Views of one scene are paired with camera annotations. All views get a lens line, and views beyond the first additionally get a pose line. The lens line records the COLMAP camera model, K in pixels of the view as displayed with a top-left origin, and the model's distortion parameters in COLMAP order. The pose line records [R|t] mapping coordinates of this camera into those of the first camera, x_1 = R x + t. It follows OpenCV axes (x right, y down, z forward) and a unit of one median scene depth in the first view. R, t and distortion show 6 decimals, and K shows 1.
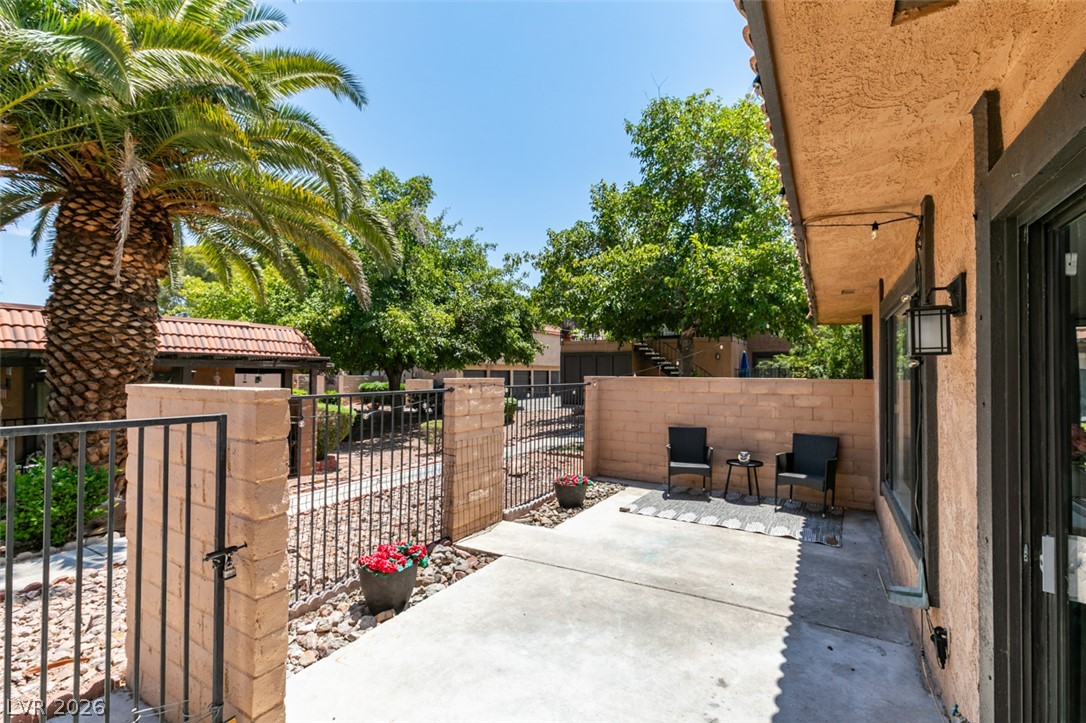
lens RADIAL K [[484.9, 0, 540.0], [0, 484.9, 364.7], [0, 0, 1]] dist [-0.001596, -0.000311]
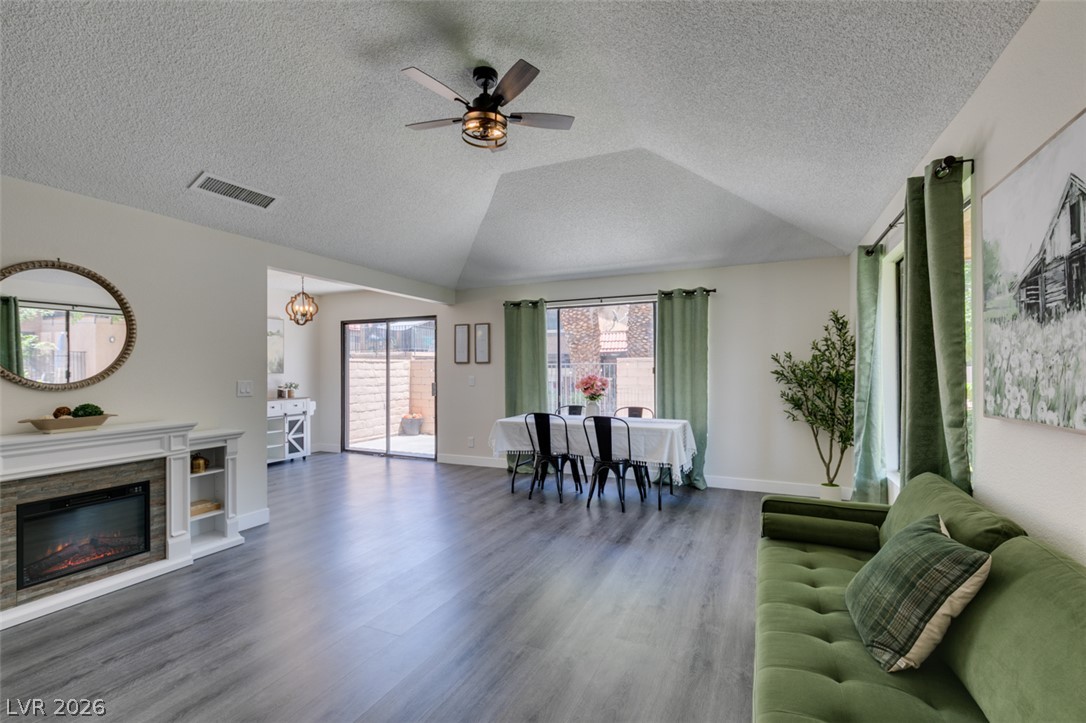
lens RADIAL K [[484.9, 0, 540.0], [0, 484.9, 364.7], [0, 0, 1]] dist [-0.001596, -0.000311]
pose [[0.101479, -0.010333, -0.994784, 1.274393], [0.018639, 0.999790, -0.008484, 0.047744], [0.994663, -0.017681, 0.101650, 0.327163]]
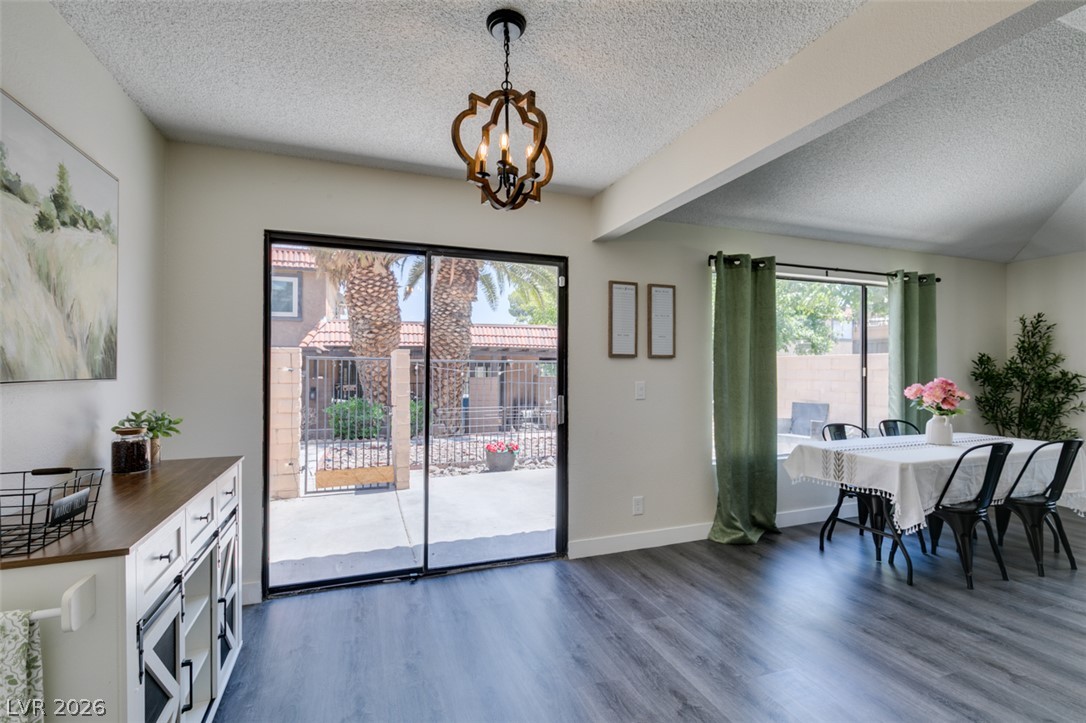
lens RADIAL K [[490.7, 0, 539.5], [0, 490.7, 364.7], [0, 0, 1]] dist [-0.004130, -0.000627]
pose [[0.774625, -0.003099, -0.632414, 0.530076], [0.006857, 0.999970, 0.003498, 0.039266], [0.632384, -0.007046, 0.774623, -0.193417]]
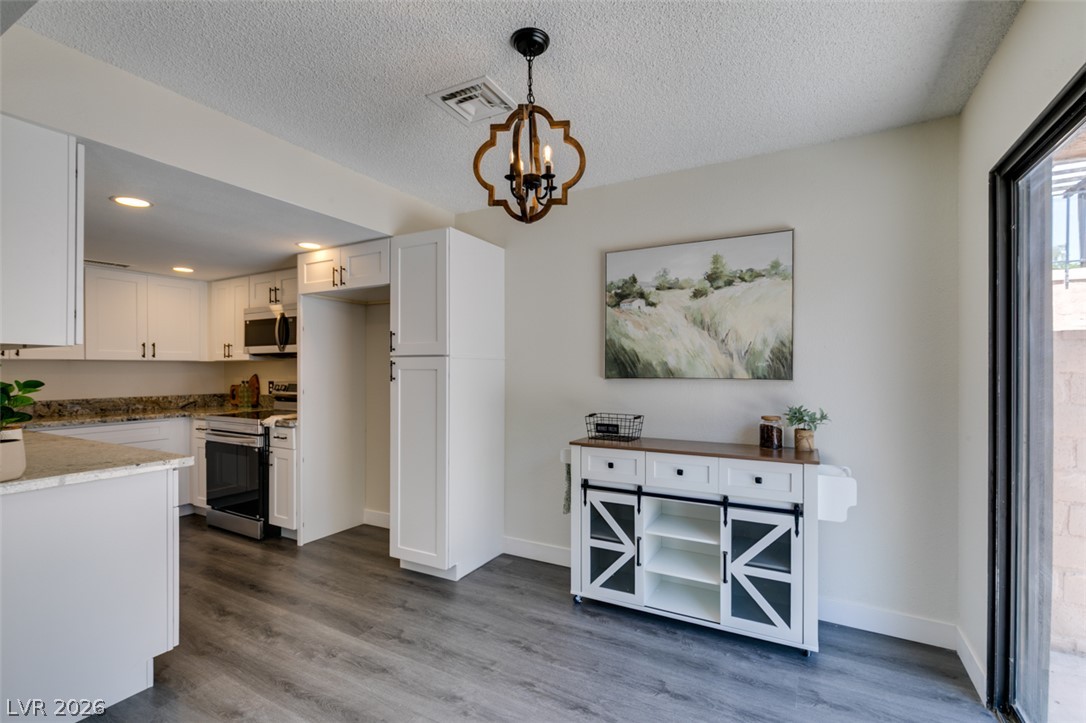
lens RADIAL K [[487.4, 0, 541.6], [0, 487.4, 370.6], [0, 0, 1]] dist [-0.002257, -0.000399]
pose [[-0.999650, 0.000067, -0.026471, 0.359737], [0.000312, 0.999957, -0.009279, 0.043194], [0.026469, -0.009284, -0.999607, 0.250282]]
